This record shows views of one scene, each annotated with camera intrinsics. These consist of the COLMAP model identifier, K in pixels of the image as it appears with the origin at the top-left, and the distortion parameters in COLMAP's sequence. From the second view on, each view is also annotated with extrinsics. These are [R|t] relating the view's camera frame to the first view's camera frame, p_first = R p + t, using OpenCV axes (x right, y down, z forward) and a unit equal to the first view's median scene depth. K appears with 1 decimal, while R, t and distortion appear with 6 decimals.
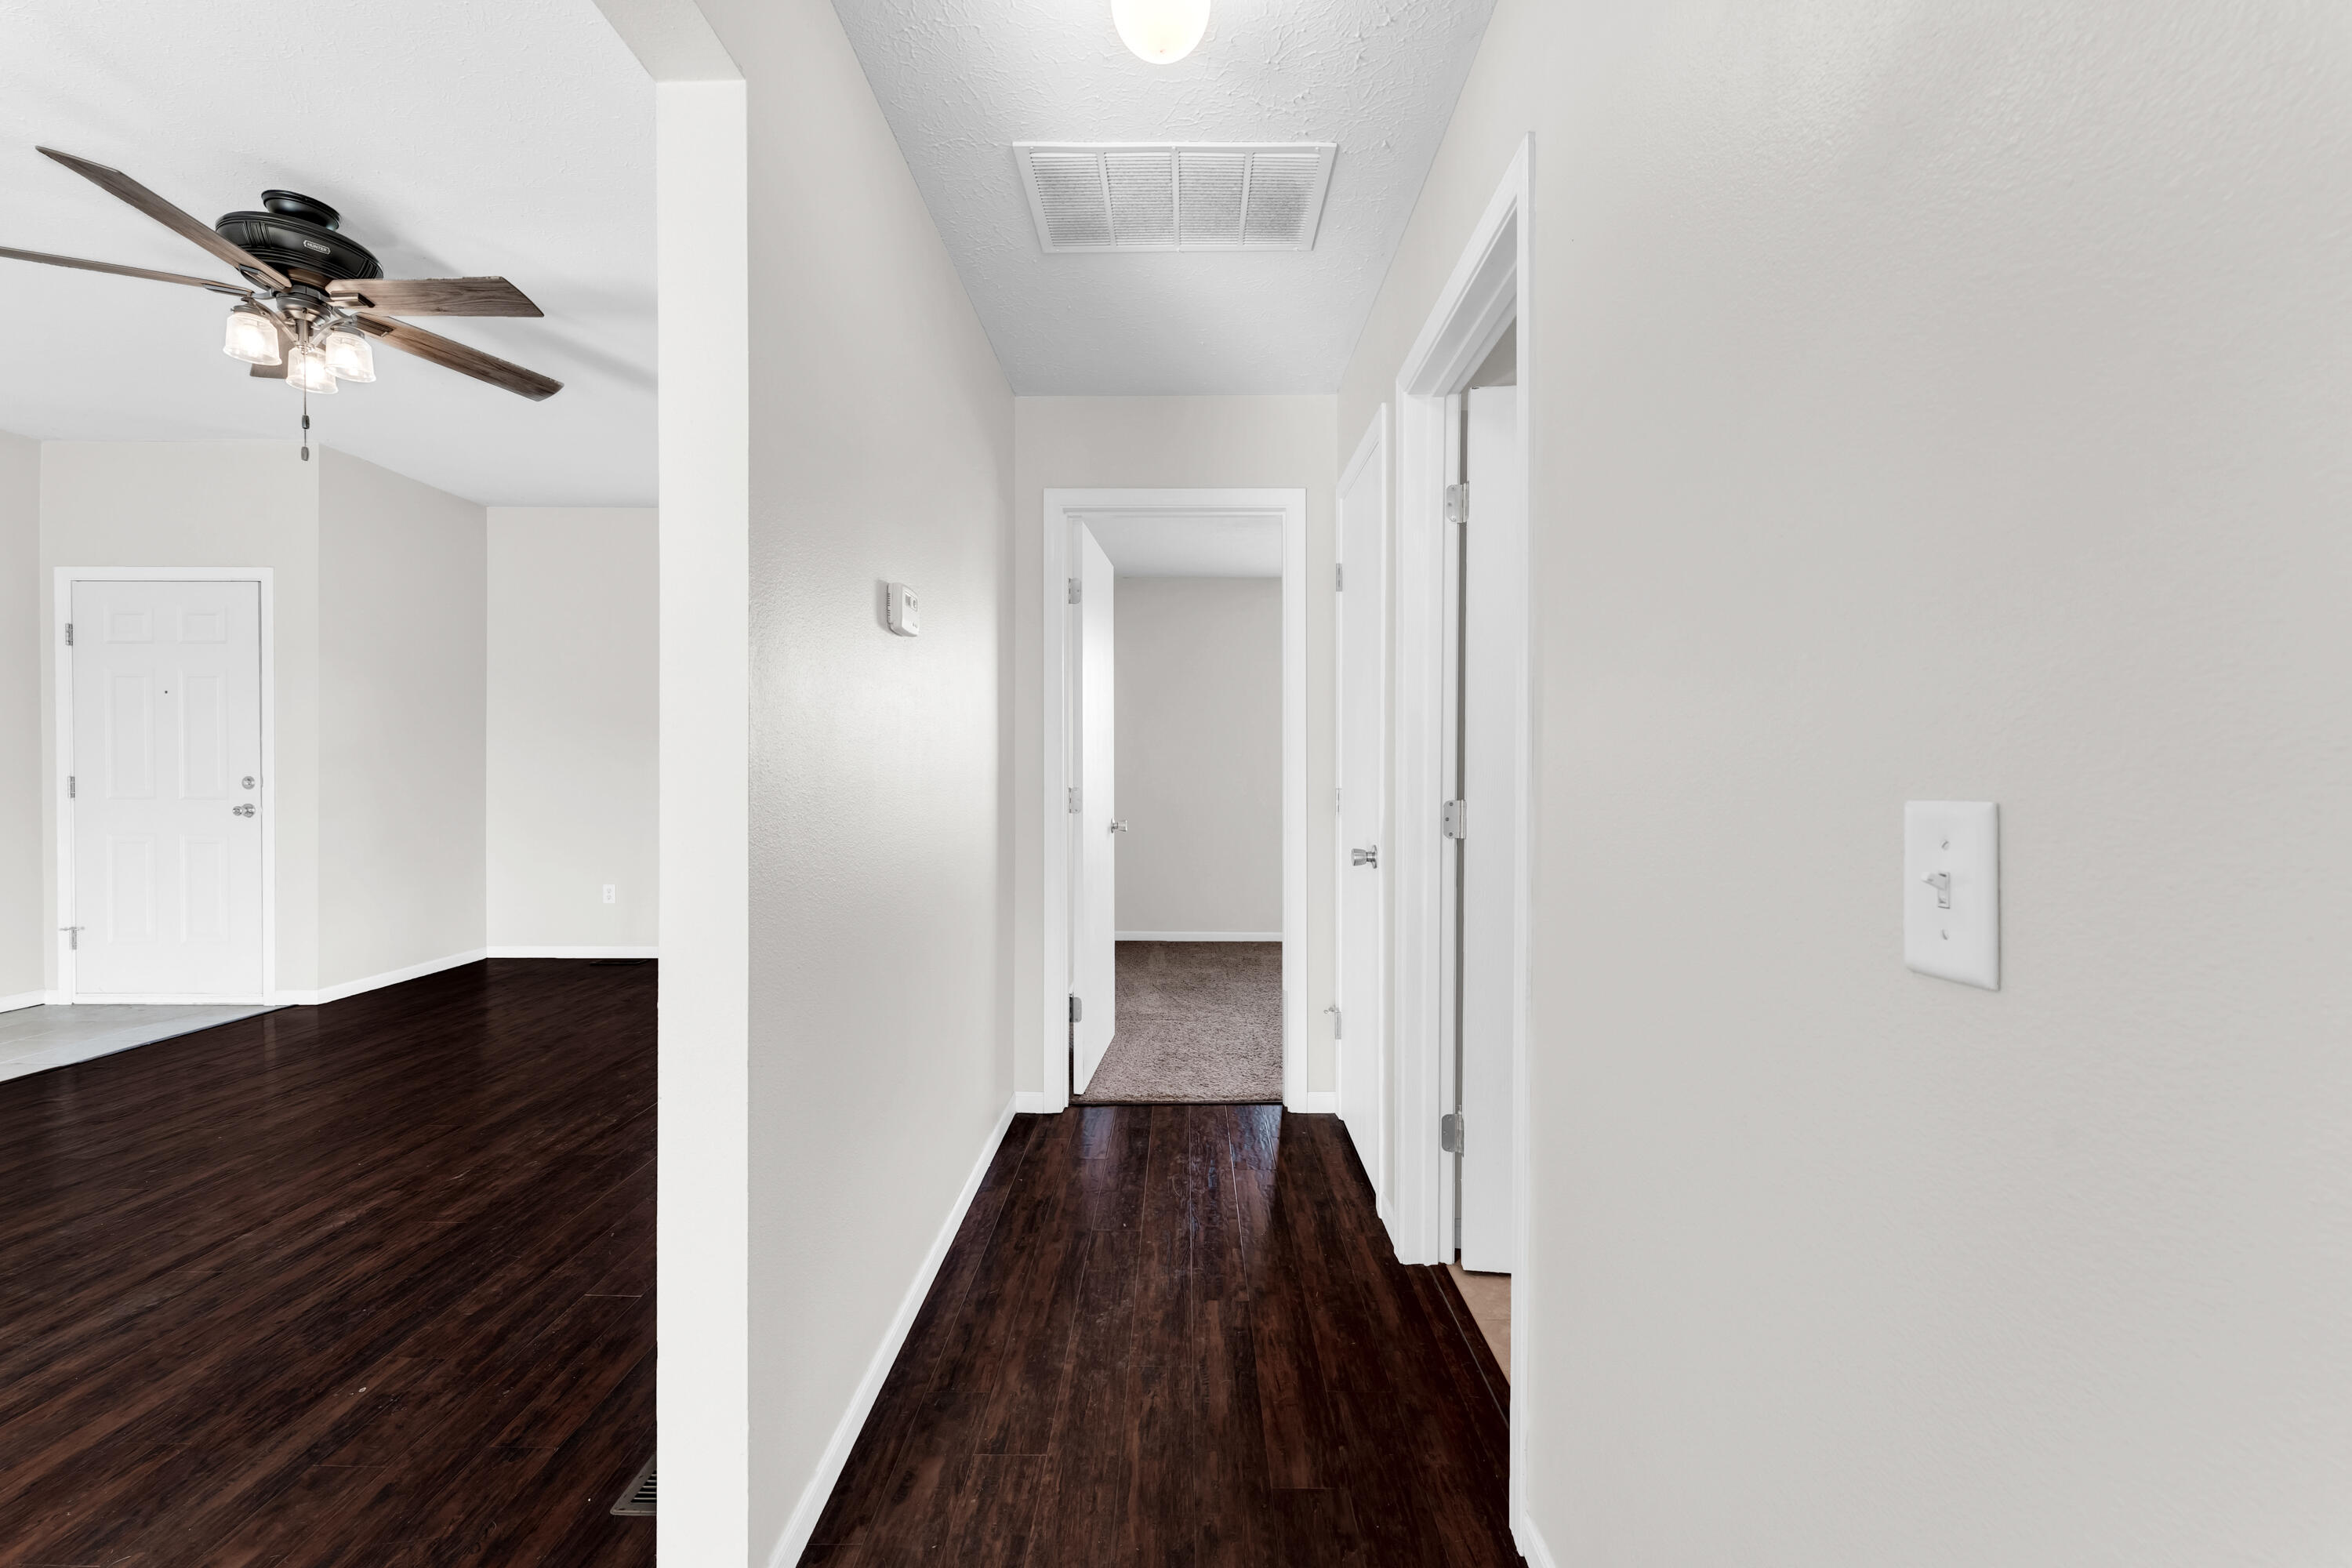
lens RADIAL K [[940.8, 0, 1176.0], [0, 940.8, 784.0], [0, 0, 1]] dist [-0.000749, -0.000012]
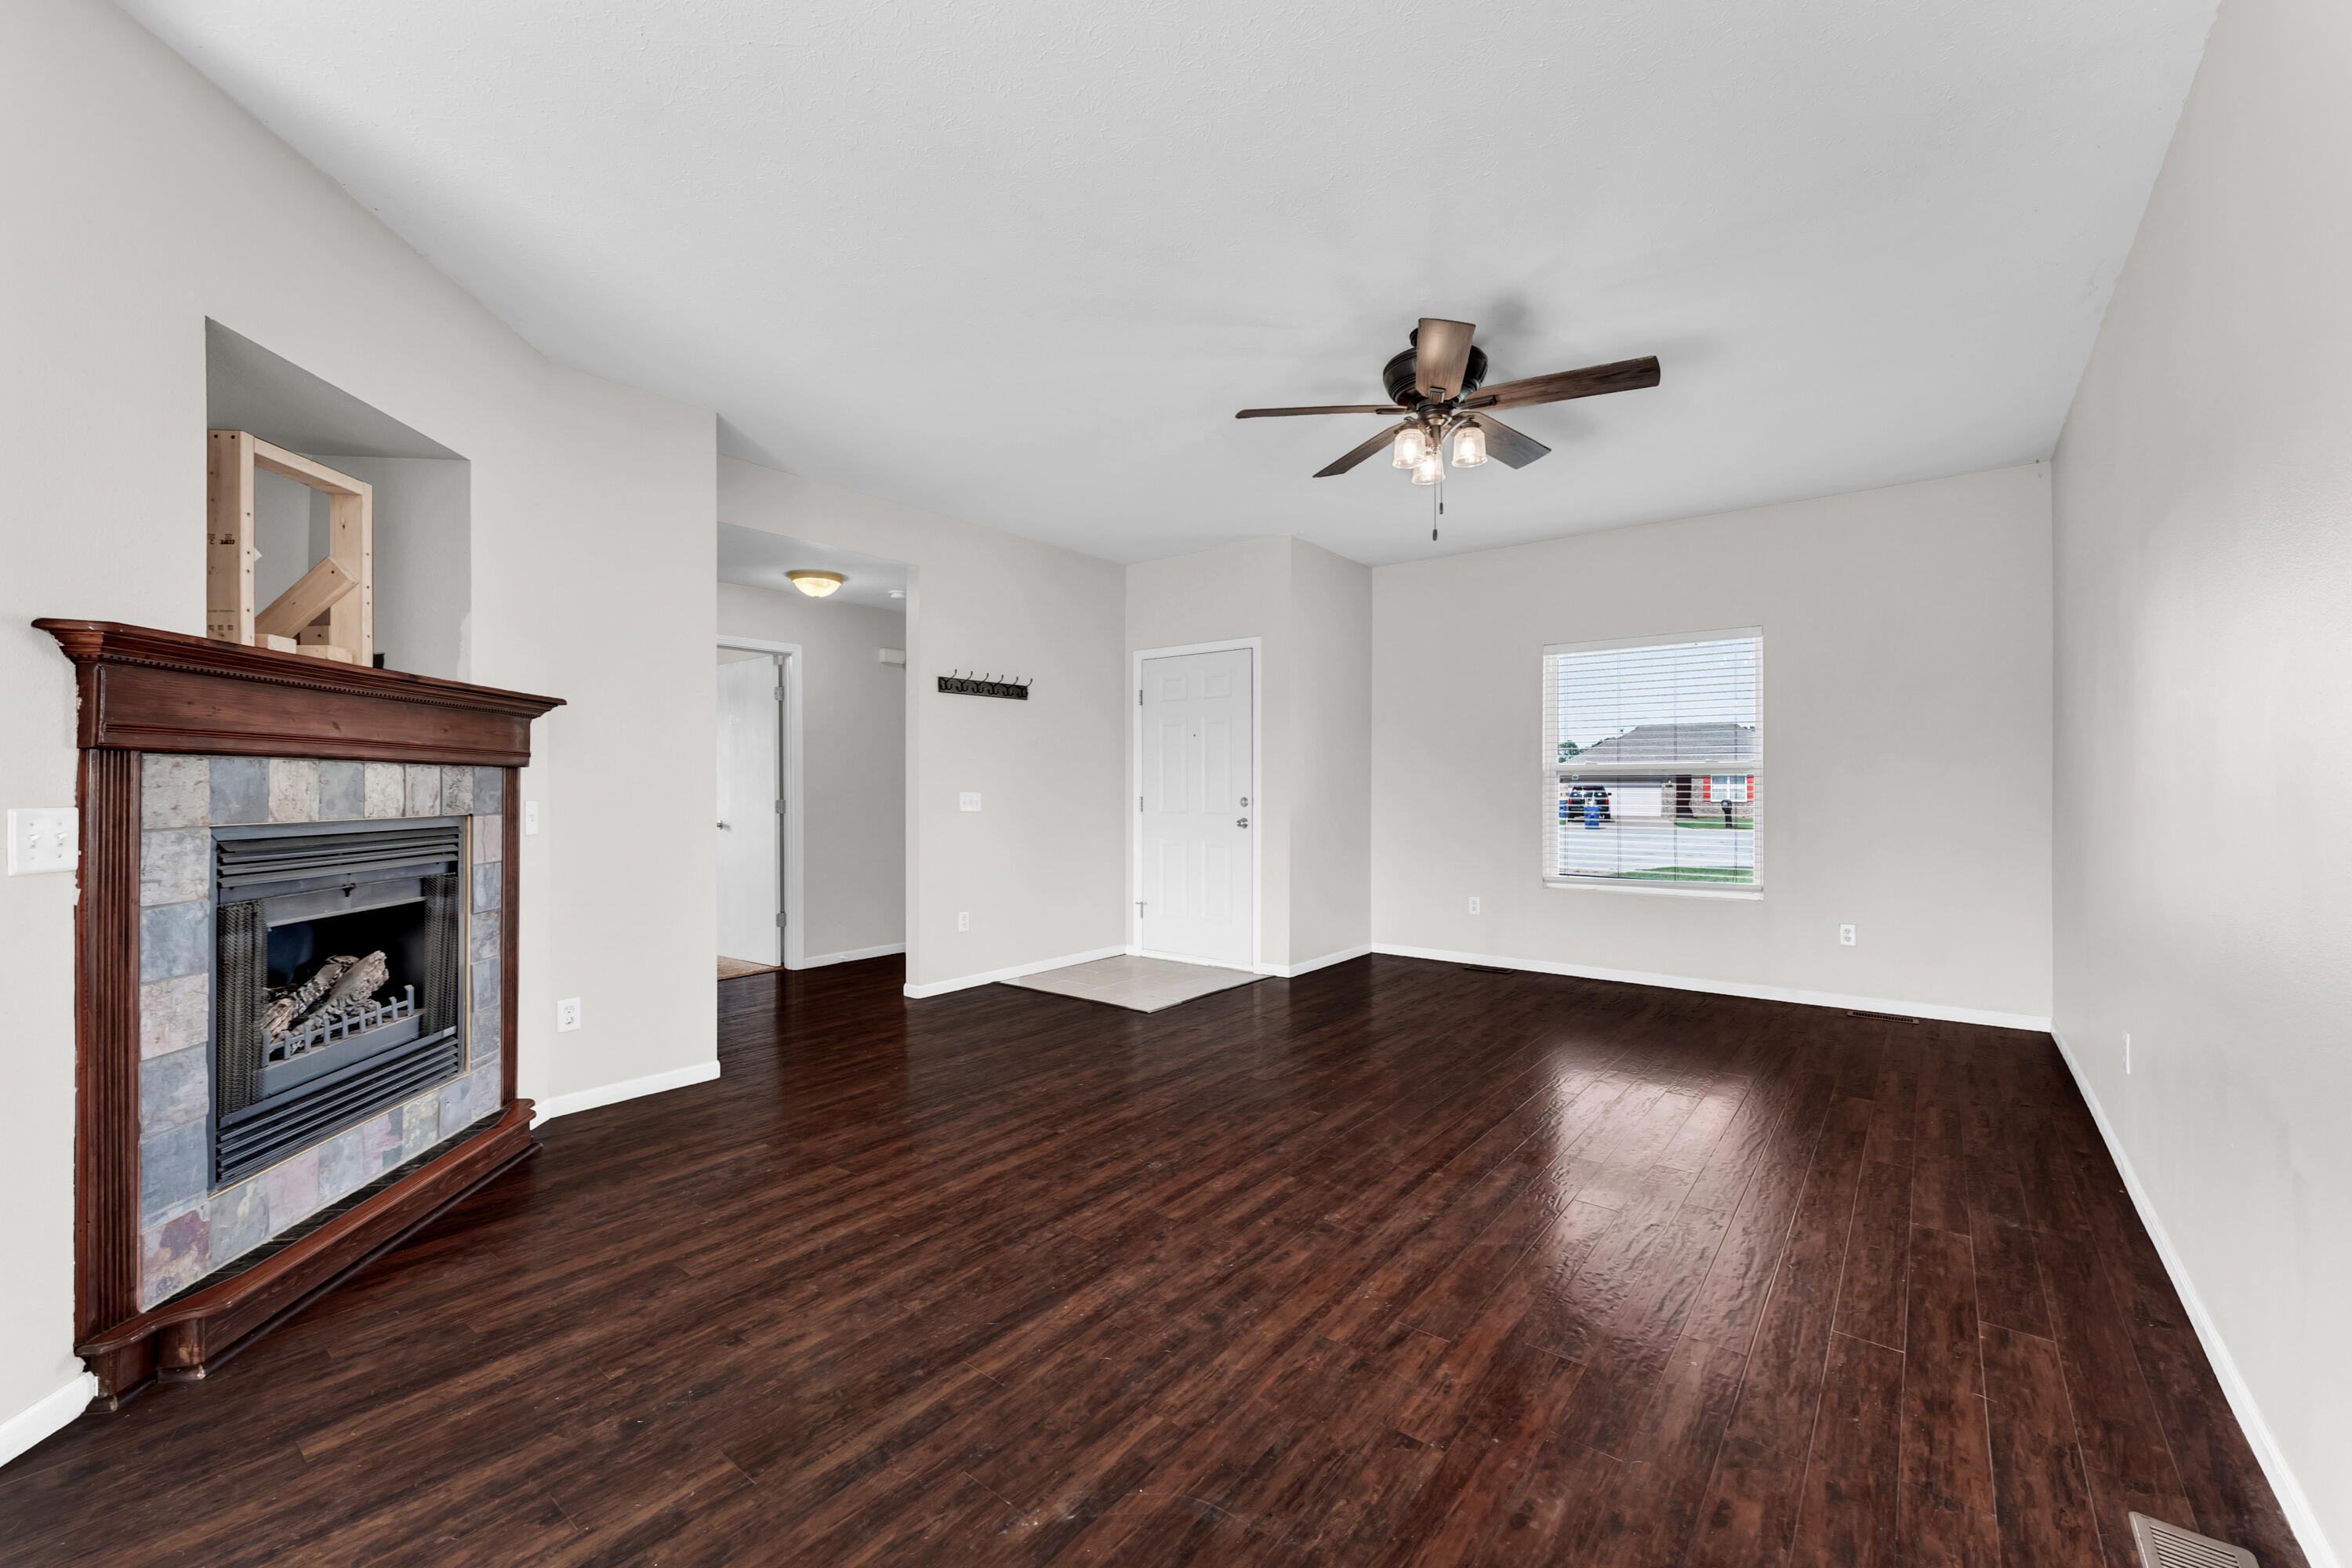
lens RADIAL K [[940.8, 0, 1176.0], [0, 940.8, 784.0], [0, 0, 1]] dist [-0.000749, -0.000012]
pose [[0.787139, -0.005710, -0.616749, -0.255387], [-0.007694, 0.999788, -0.019075, -0.000651], [0.616727, 0.019760, 0.786929, -0.093012]]
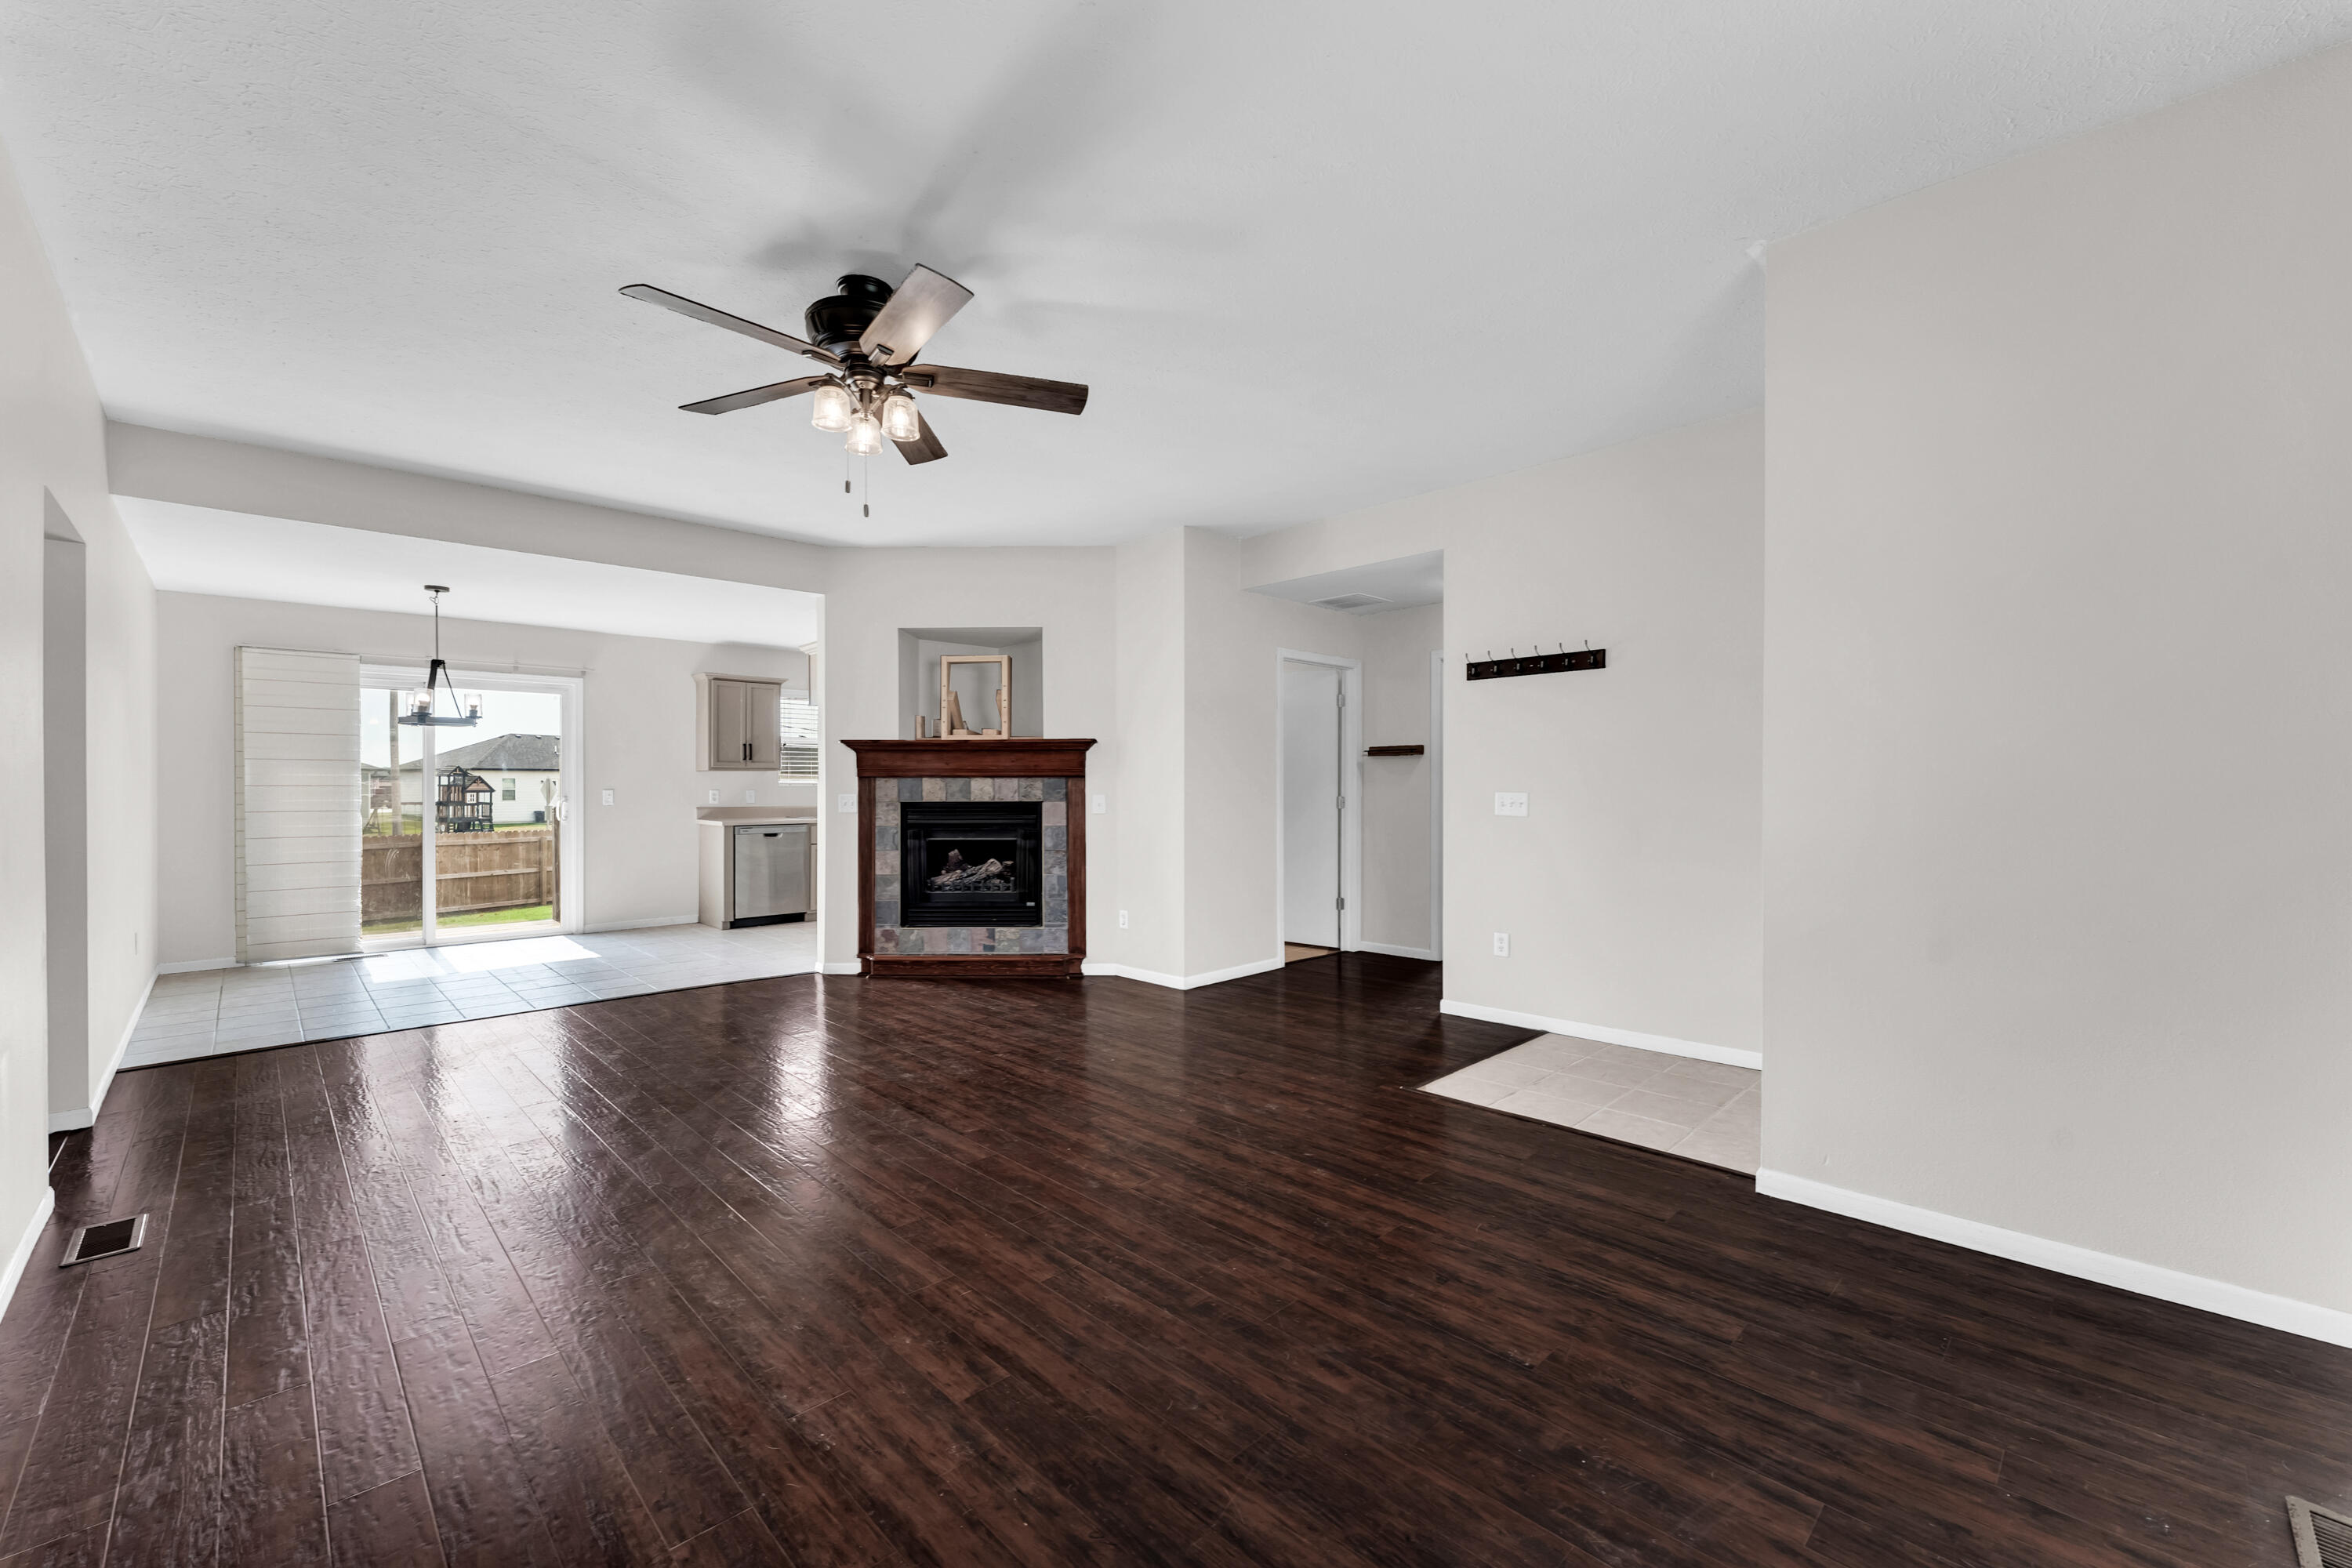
lens RADIAL K [[940.8, 0, 1176.0], [0, 940.8, 784.0], [0, 0, 1]] dist [-0.000749, -0.000012]
pose [[-0.706690, -0.003481, -0.707515, -0.235278], [-0.011344, 0.999915, 0.006410, -0.022911], [0.707433, 0.012556, -0.706669, 1.171981]]
